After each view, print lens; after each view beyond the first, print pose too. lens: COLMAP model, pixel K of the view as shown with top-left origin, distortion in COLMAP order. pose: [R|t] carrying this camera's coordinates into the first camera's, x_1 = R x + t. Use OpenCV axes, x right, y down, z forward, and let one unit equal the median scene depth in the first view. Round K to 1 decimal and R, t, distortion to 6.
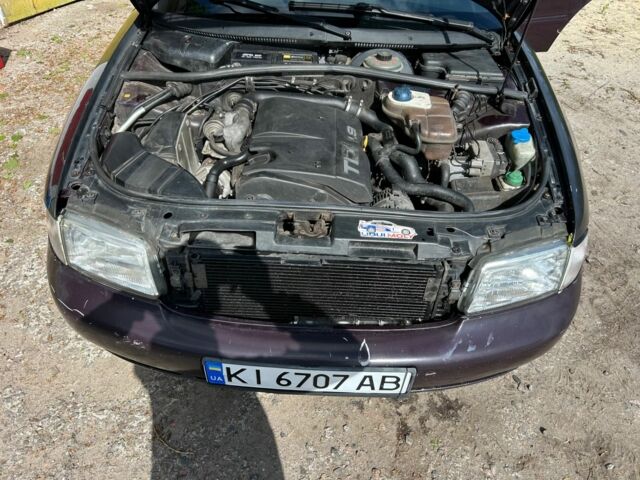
lens RADIAL K [[485.0, 0, 320.0], [0, 485.0, 240.0], [0, 0, 1]] dist [0.014295, -0.008809]
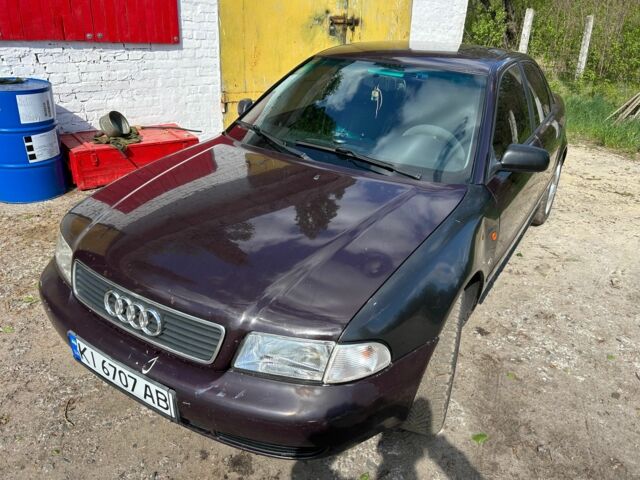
lens RADIAL K [[485.0, 0, 320.0], [0, 485.0, 240.0], [0, 0, 1]] dist [0.014295, -0.008809]
pose [[0.861308, 0.216733, -0.459538, 0.793992], [-0.347126, 0.911471, -0.220737, 0.048565], [0.371015, 0.349640, 0.860291, -0.039027]]
